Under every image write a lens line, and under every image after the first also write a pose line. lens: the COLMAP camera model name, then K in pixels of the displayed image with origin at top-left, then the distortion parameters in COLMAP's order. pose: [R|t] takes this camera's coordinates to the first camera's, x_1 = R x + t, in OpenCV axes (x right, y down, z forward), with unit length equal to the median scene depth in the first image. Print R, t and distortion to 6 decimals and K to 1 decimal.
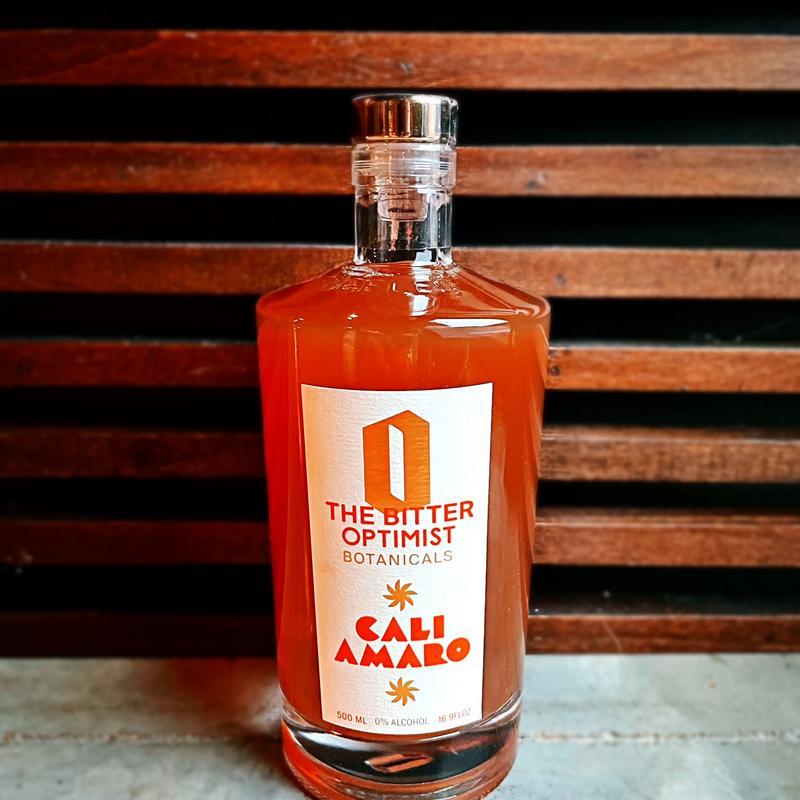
lens RADIAL K [[781.1, 0, 394.0], [0, 781.1, 404.2], [0, 0, 1]] dist [-0.008958, 0.000000]
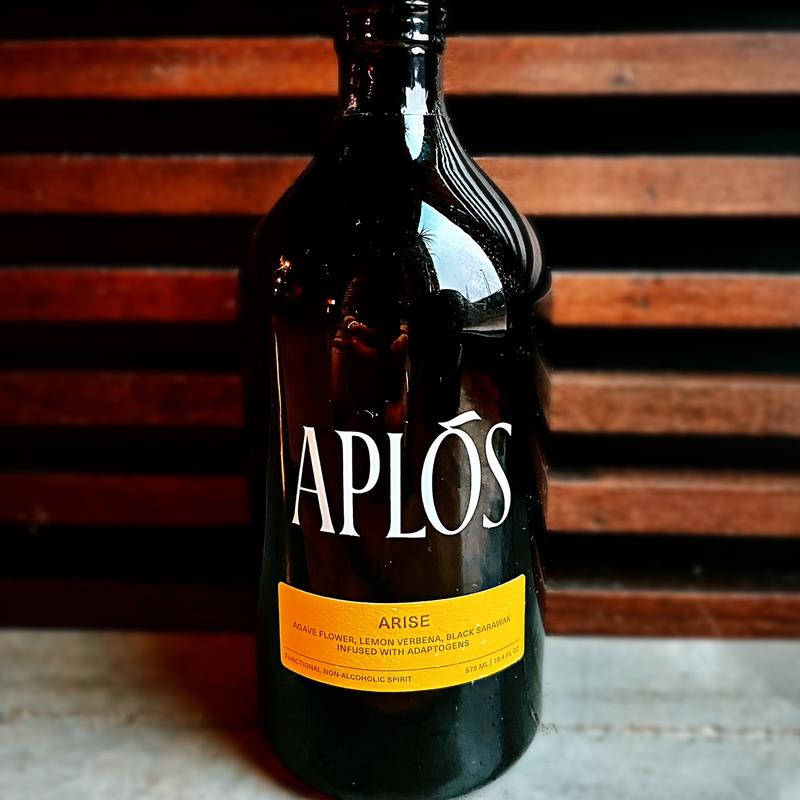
lens RADIAL K [[781.1, 0, 401.8], [0, 781.1, 405.1], [0, 0, 1]] dist [-0.008958, 0.000000]
pose [[0.998632, 0.004996, -0.052048, -0.013866], [-0.005544, 0.999931, -0.010390, 0.081794], [0.051992, 0.010664, 0.998591, 0.134814]]
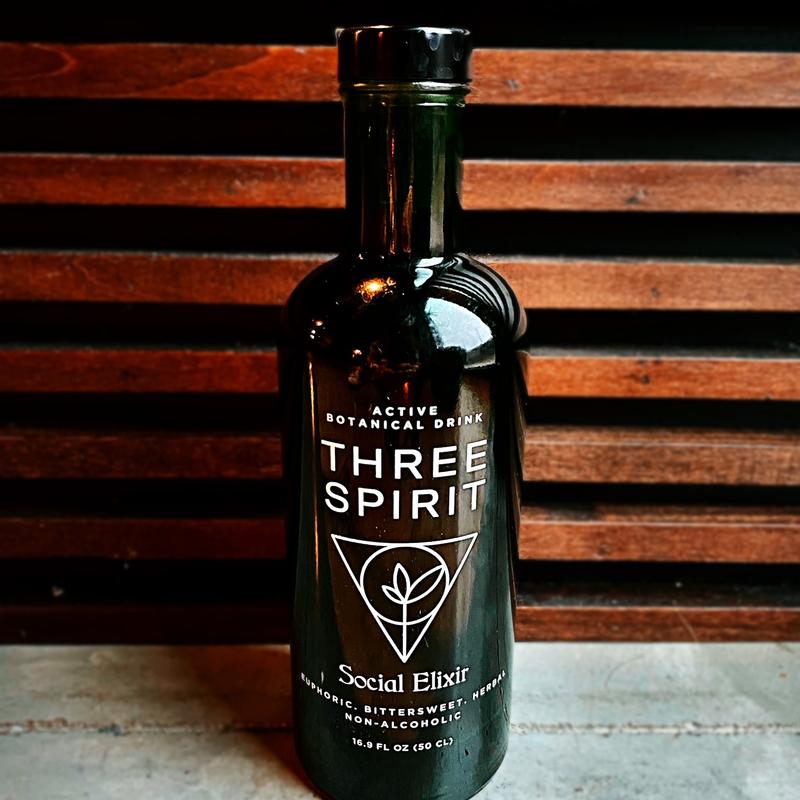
lens RADIAL K [[781.1, 0, 402.3], [0, 781.1, 402.5], [0, 0, 1]] dist [-0.008958, 0.000000]
pose [[0.999986, 0.005012, 0.001621, -0.119066], [-0.005121, 0.997114, 0.075750, -0.091950], [-0.001237, -0.075757, 0.997126, -0.030296]]
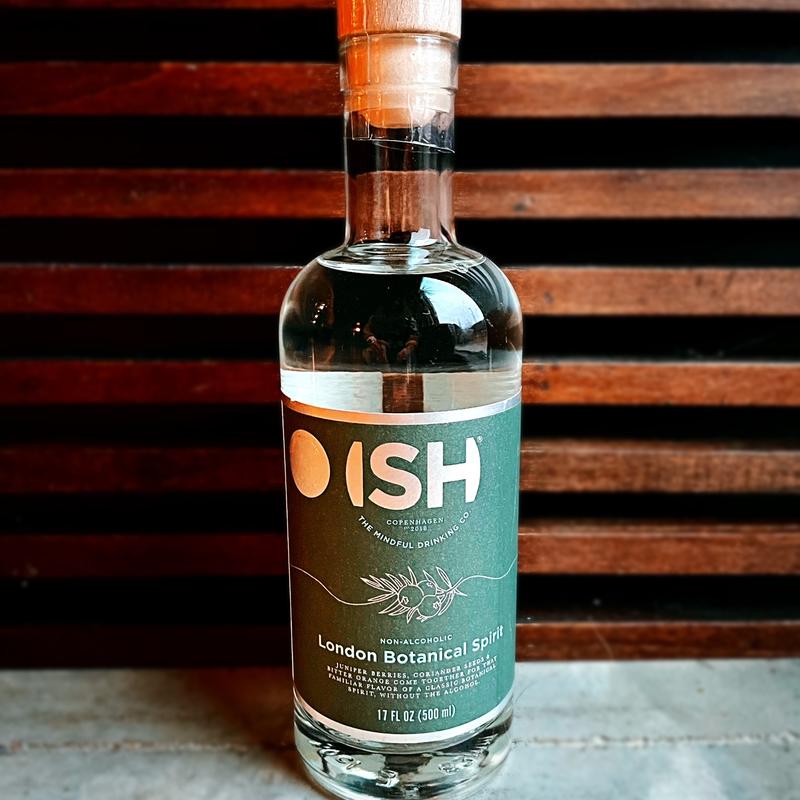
lens RADIAL K [[781.1, 0, 393.3], [0, 781.1, 402.0], [0, 0, 1]] dist [-0.008958, 0.000000]
pose [[0.999964, -0.006807, 0.005071, 0.001293], [0.006895, 0.999821, -0.017620, -0.004438], [-0.004950, 0.017654, 0.999832, -0.034710]]
